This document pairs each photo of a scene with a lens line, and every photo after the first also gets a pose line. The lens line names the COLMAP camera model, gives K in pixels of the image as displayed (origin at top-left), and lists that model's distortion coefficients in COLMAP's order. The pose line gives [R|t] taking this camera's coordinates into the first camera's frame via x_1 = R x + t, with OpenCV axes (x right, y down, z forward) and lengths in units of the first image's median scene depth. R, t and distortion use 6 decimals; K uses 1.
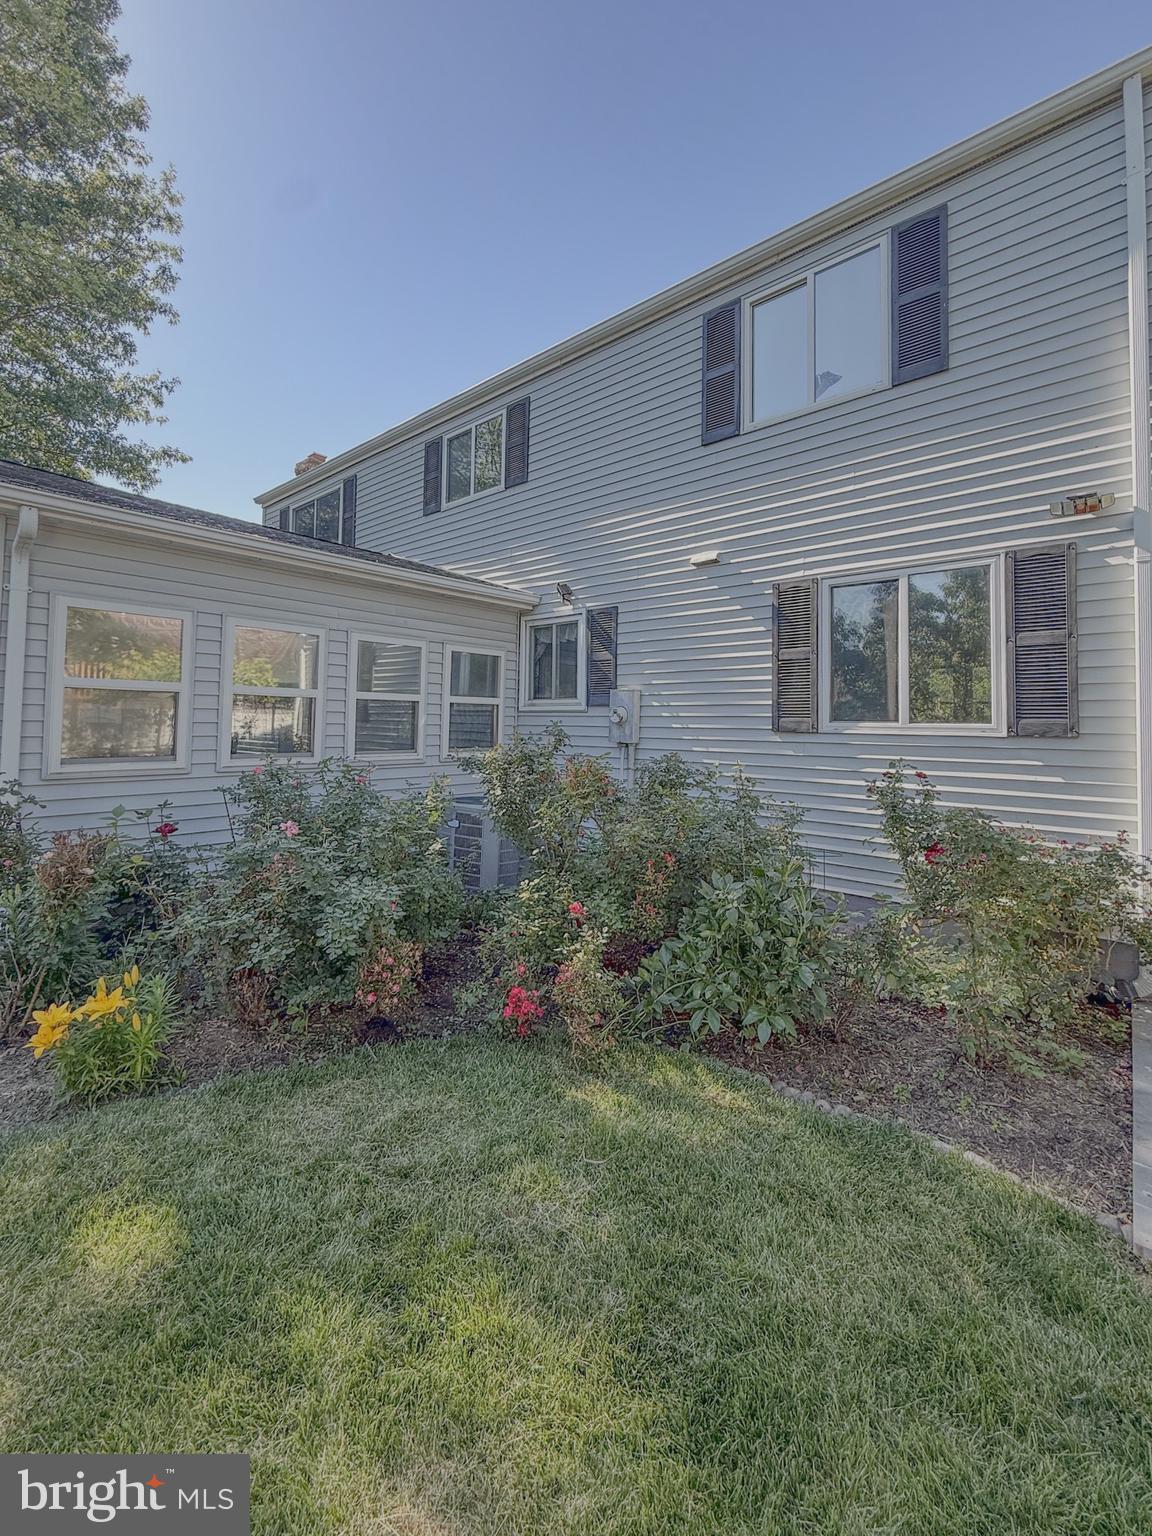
lens RADIAL K [[643.6, 0, 578.2], [0, 643.6, 695.6], [0, 0, 1]] dist [-0.002110, -0.000468]
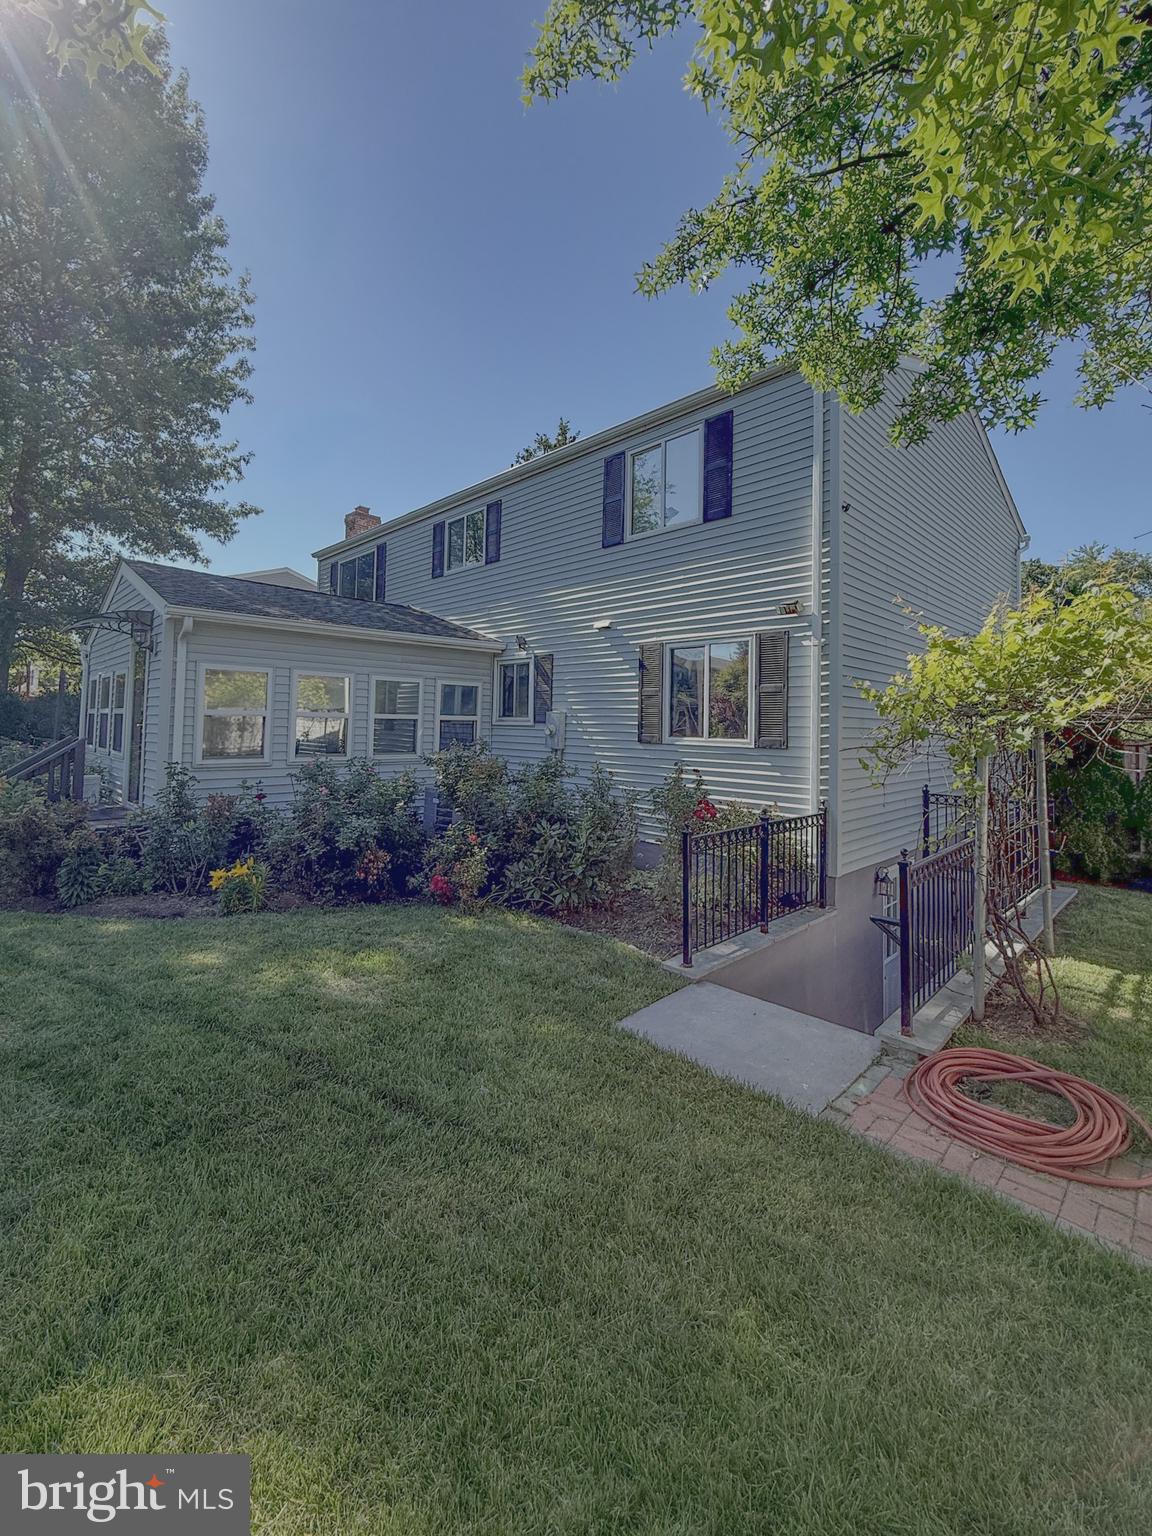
lens RADIAL K [[643.6, 0, 578.2], [0, 643.6, 695.6], [0, 0, 1]] dist [-0.002110, -0.000468]
pose [[0.997095, 0.001225, -0.076154, 0.239875], [-0.001375, 0.999997, -0.001914, -0.044636], [0.076151, 0.002013, 0.997094, -0.458936]]
